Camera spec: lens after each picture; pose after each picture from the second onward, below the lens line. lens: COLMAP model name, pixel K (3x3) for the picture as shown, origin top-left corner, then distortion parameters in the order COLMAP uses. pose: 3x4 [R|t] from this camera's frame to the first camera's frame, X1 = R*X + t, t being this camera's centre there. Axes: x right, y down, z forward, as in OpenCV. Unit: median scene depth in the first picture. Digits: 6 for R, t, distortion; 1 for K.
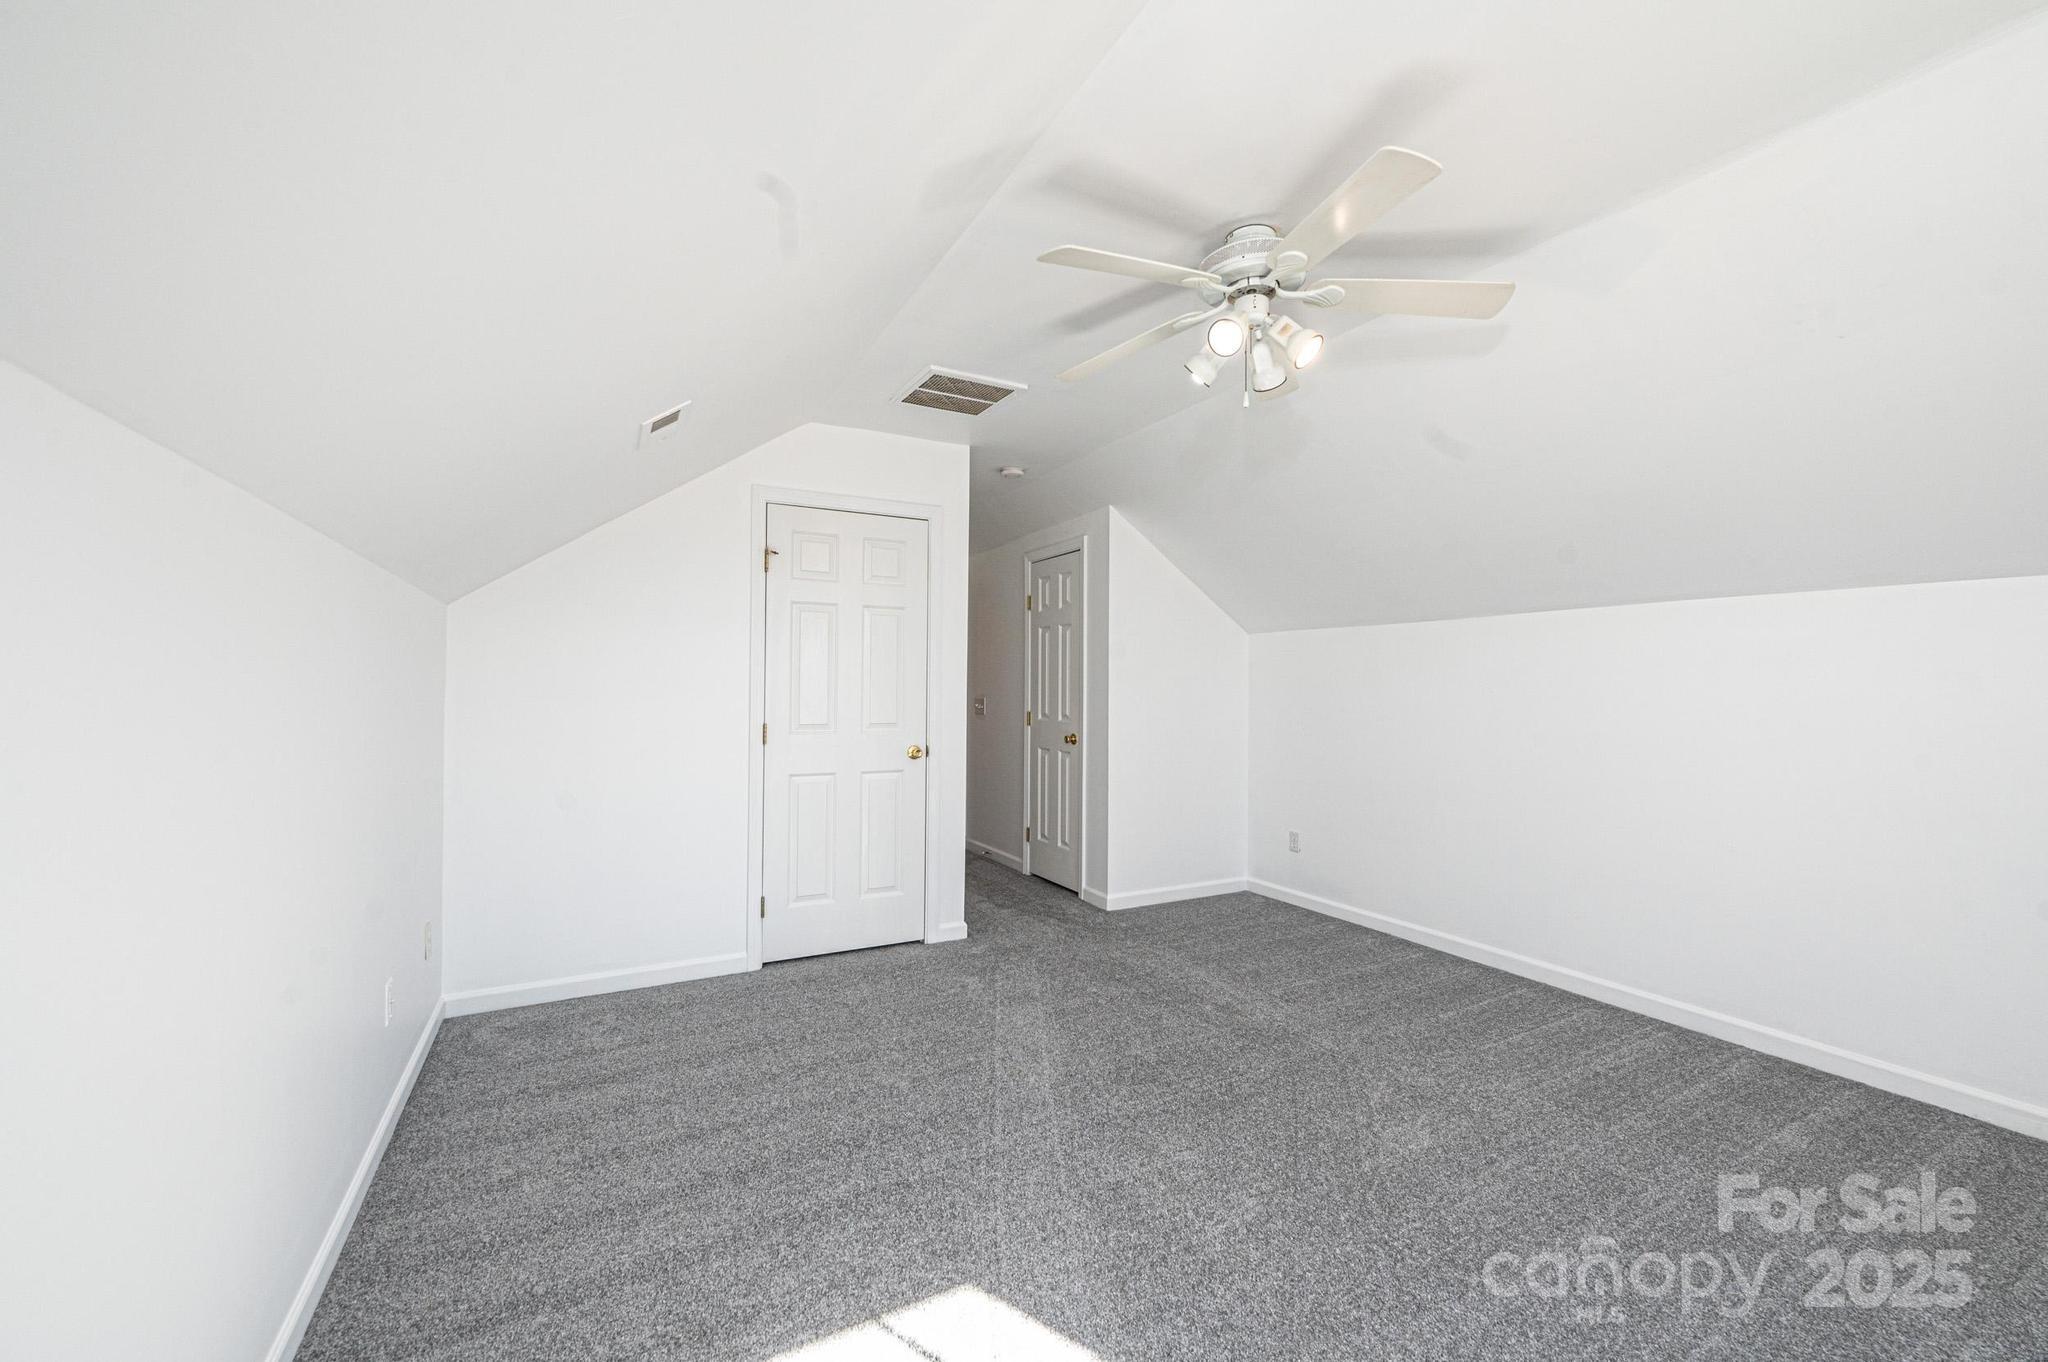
lens RADIAL K [[812.9, 0, 1019.9], [0, 812.9, 680.9], [0, 0, 1]] dist [-0.002343, 0.000094]
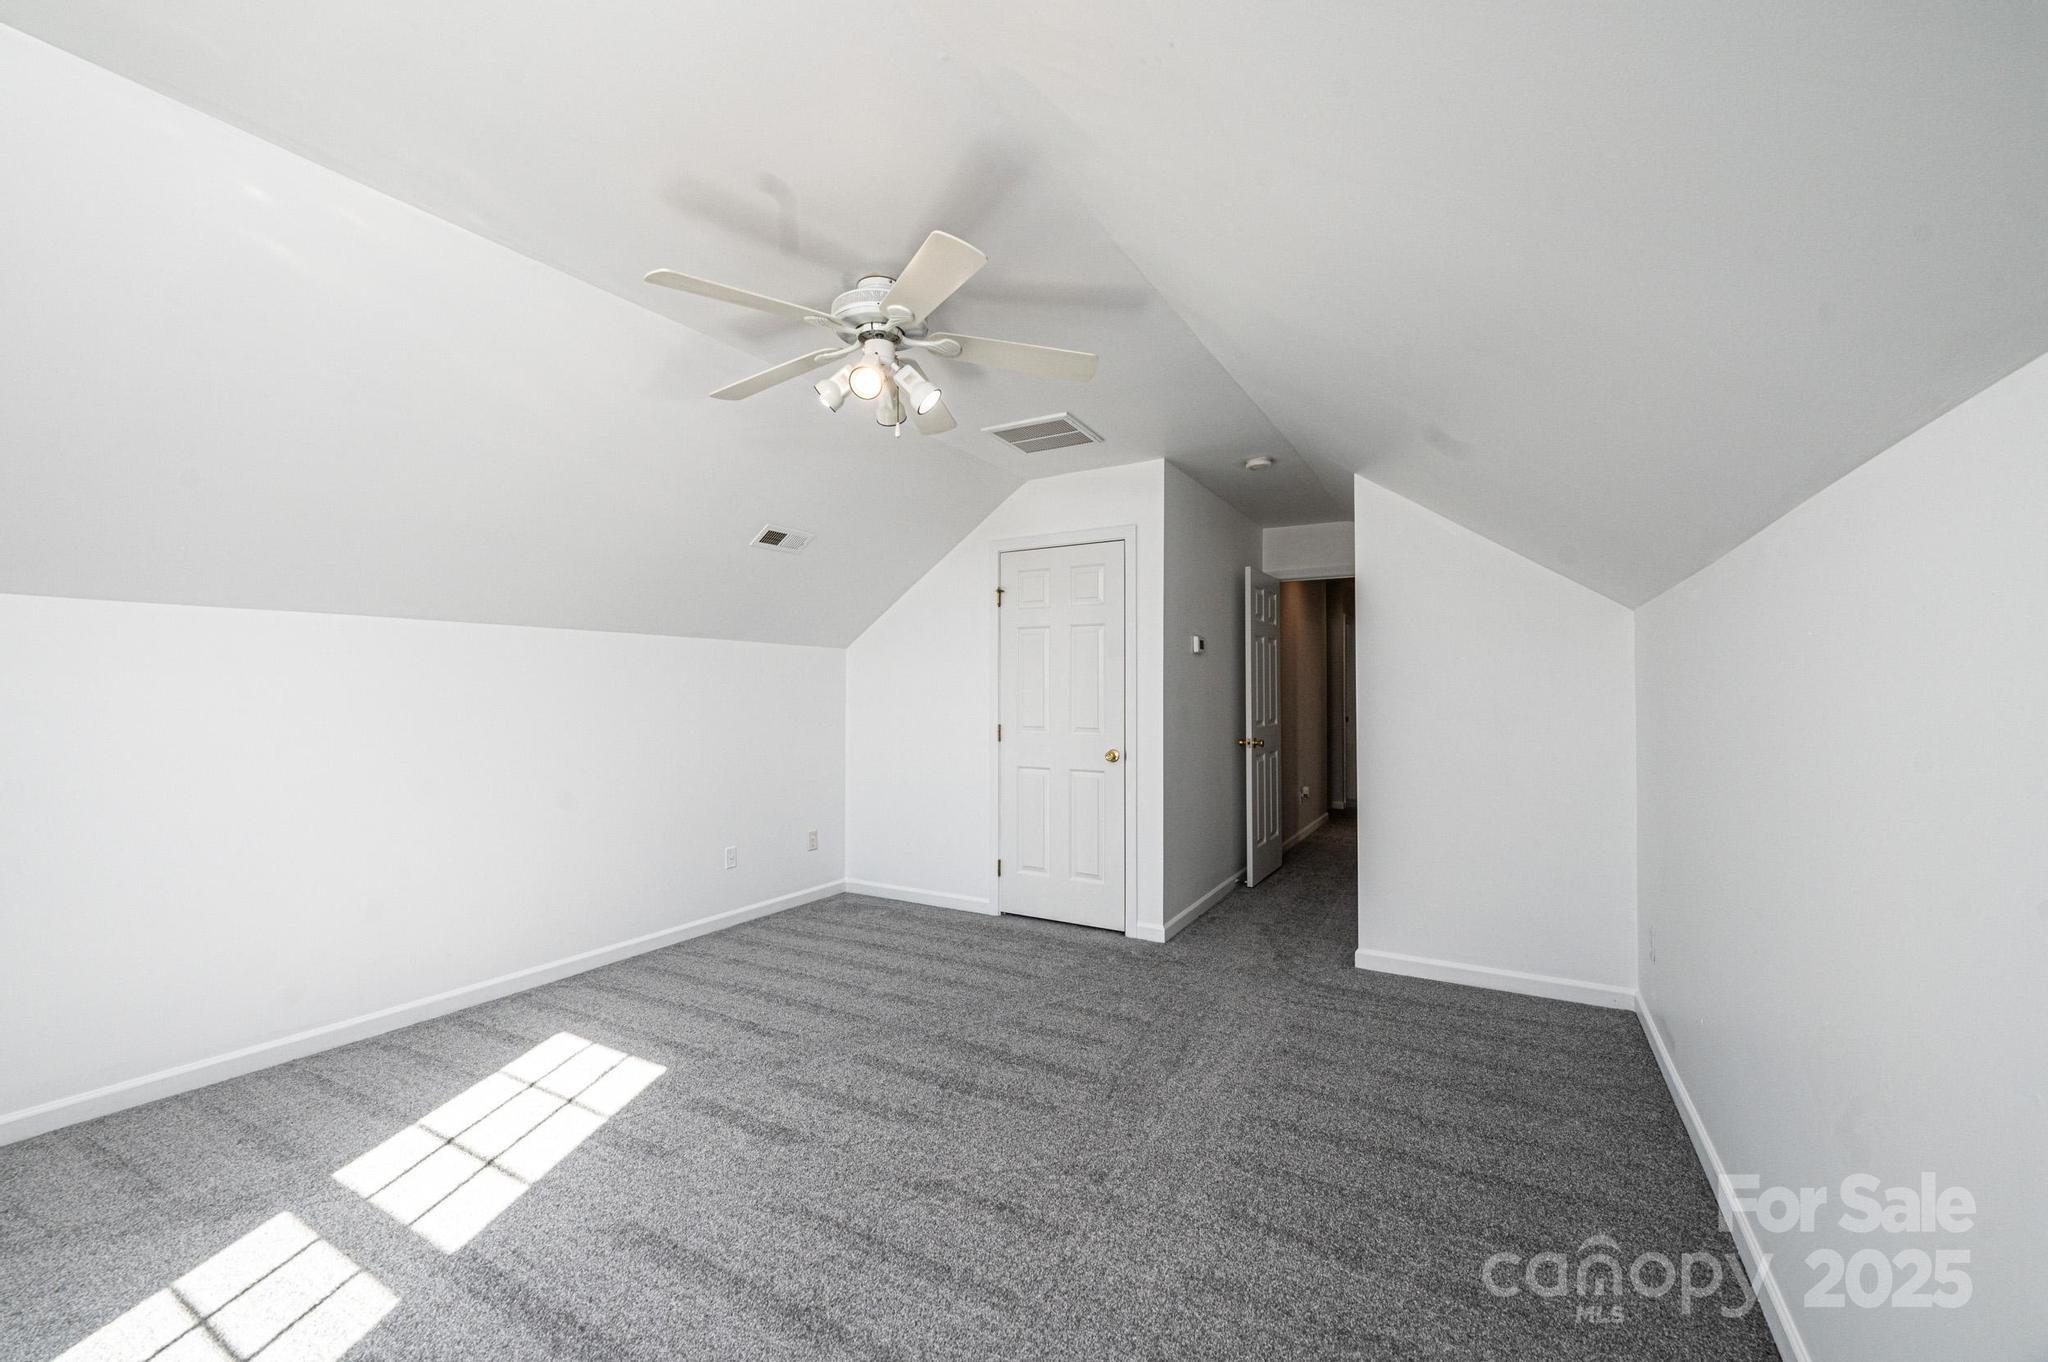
lens RADIAL K [[812.9, 0, 1019.9], [0, 812.9, 680.9], [0, 0, 1]] dist [-0.002343, 0.000094]
pose [[0.530141, -0.017677, -0.847725, 0.773032], [0.009948, 0.999844, -0.014628, 0.002493], [0.847851, -0.000678, 0.530234, 0.337879]]
